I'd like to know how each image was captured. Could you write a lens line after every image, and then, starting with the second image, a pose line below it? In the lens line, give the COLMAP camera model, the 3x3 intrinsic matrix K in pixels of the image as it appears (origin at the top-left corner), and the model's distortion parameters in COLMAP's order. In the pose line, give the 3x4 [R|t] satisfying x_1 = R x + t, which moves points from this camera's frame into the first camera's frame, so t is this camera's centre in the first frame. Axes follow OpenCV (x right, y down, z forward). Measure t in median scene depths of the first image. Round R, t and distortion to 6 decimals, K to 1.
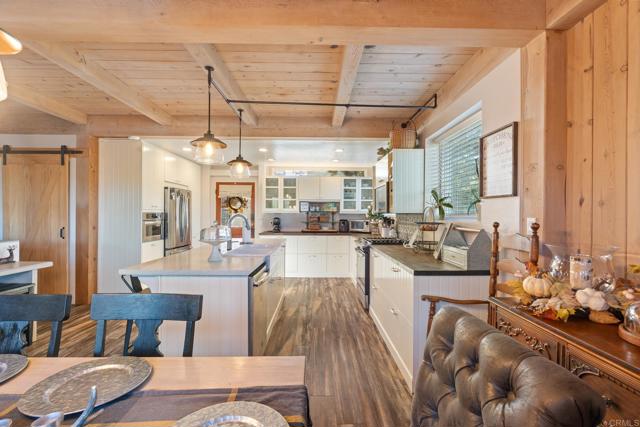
lens RADIAL K [[282.4, 0, 320.7], [0, 282.4, 209.8], [0, 0, 1]] dist [-0.003079, -0.000901]
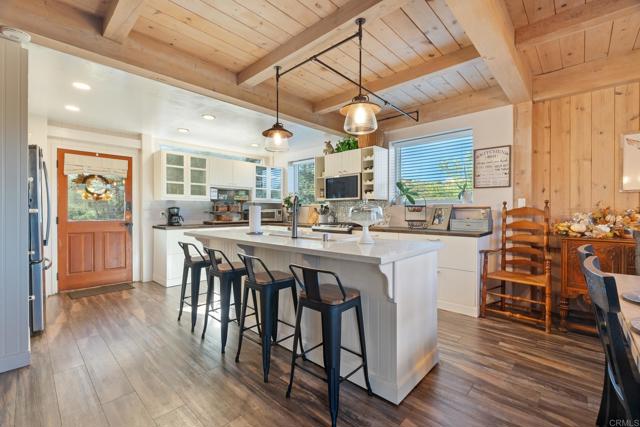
lens RADIAL K [[282.4, 0, 320.7], [0, 282.4, 209.8], [0, 0, 1]] dist [-0.003079, -0.000901]
pose [[0.697964, -0.003614, 0.716124, -0.674280], [-0.005349, 0.999933, 0.010259, 0.040218], [-0.716113, -0.010991, 0.697898, 0.288308]]
